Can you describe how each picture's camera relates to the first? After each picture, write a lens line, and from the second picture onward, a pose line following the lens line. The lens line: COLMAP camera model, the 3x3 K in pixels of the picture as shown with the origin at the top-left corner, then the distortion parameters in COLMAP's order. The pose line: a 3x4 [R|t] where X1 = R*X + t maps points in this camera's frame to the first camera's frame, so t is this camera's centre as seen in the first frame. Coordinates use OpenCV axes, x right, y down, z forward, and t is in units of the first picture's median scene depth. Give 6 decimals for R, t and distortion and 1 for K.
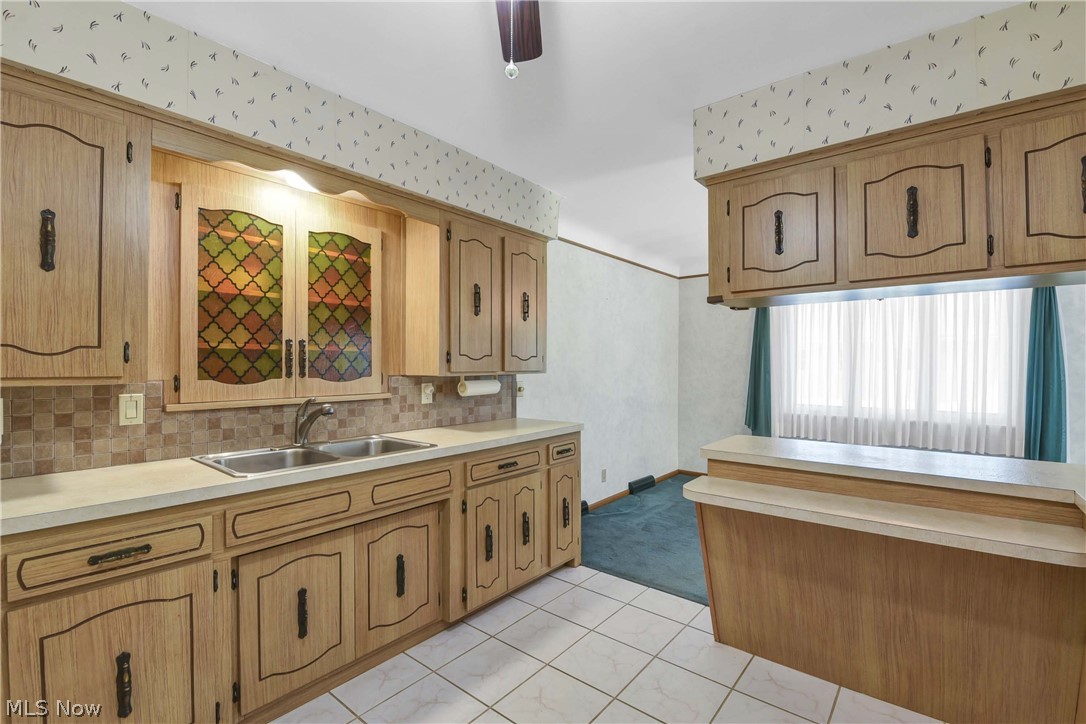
lens RADIAL K [[476.4, 0, 539.5], [0, 476.4, 363.5], [0, 0, 1]] dist [-0.011733, -0.004096]
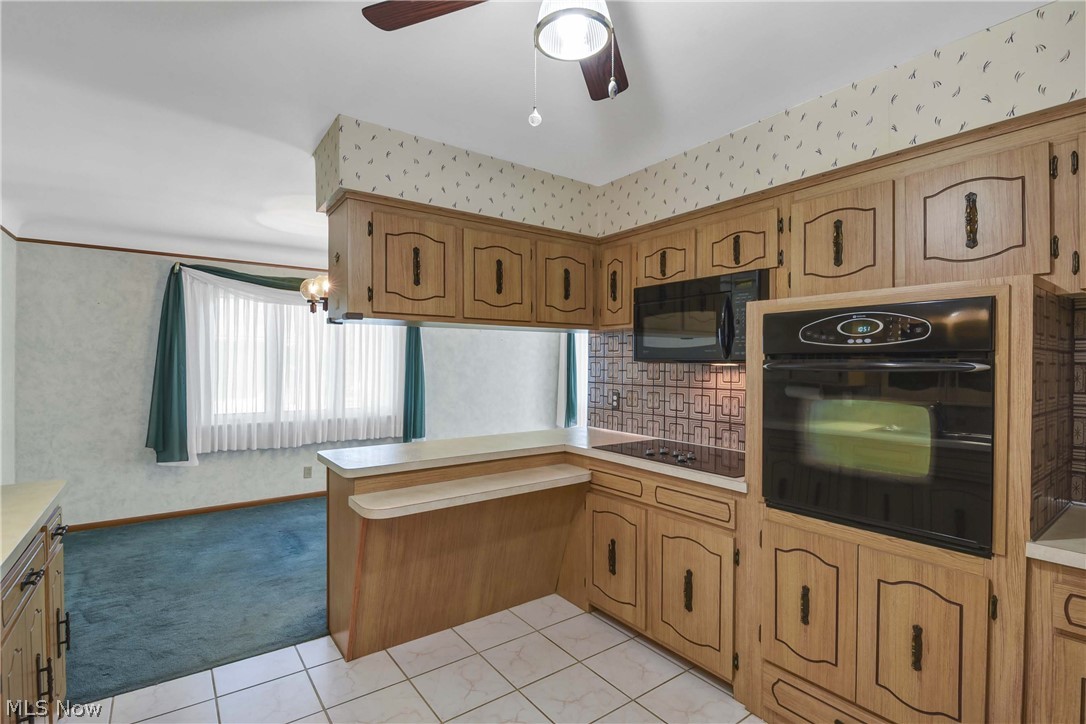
lens RADIAL K [[518.7, 0, 548.4], [0, 518.7, 362.6], [0, 0, 1]] dist [-0.006460, -0.006522]
pose [[0.240337, -0.002087, 0.970687, -0.402499], [-0.004639, 0.999984, 0.003299, -0.029703], [-0.970678, -0.005296, 0.240323, 0.239548]]
